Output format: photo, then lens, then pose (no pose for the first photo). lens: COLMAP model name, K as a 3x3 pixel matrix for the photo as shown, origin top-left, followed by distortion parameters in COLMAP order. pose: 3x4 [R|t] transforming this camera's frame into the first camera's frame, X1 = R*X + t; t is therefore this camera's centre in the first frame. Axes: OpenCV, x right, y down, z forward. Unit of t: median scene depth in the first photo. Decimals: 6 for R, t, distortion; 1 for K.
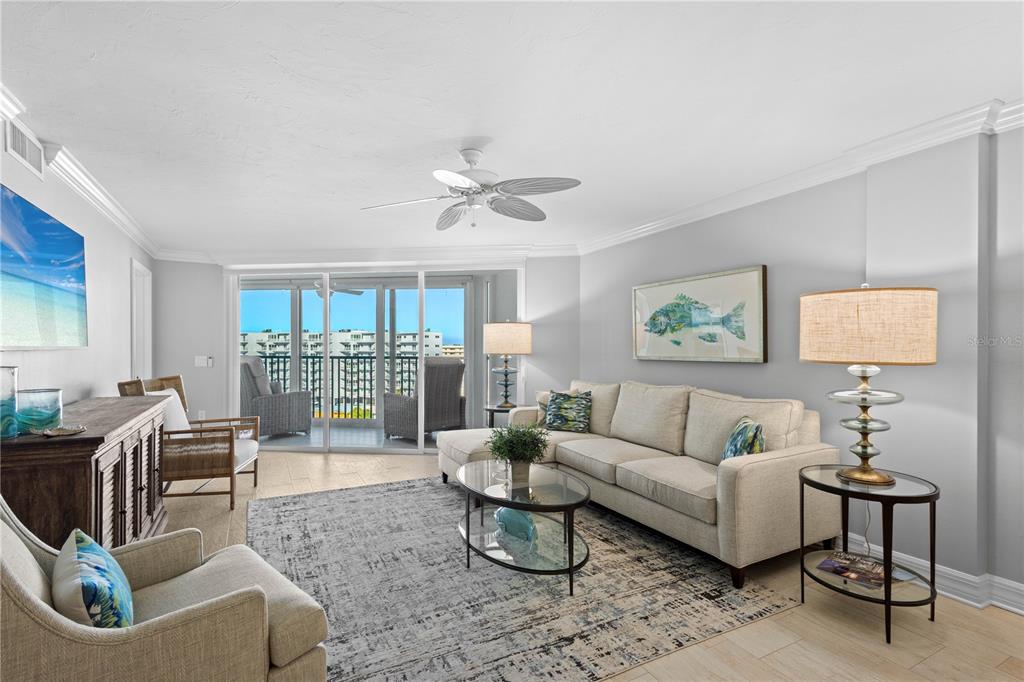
lens RADIAL K [[480.8, 0, 517.2], [0, 480.8, 346.3], [0, 0, 1]] dist [0.021536, -0.000057]
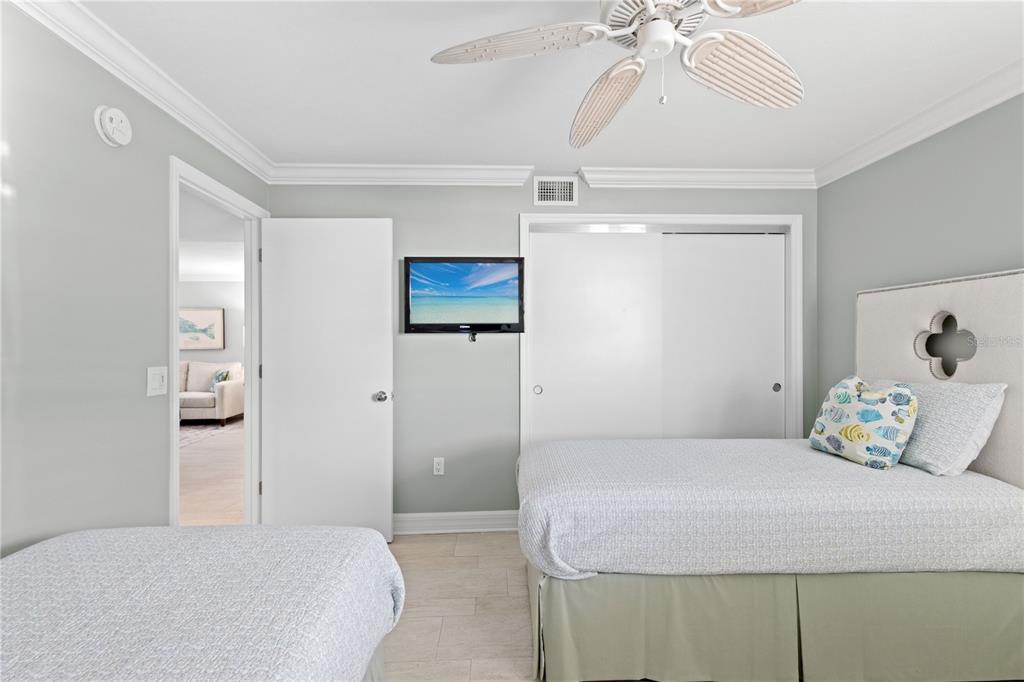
lens RADIAL K [[480.8, 0, 509.2], [0, 480.8, 342.9], [0, 0, 1]] dist [0.021536, -0.000057]
pose [[0.434138, -0.008861, 0.900803, -0.990965], [0.007428, 0.999953, 0.006256, 0.000060], [-0.900816, 0.003975, 0.434184, -1.260255]]
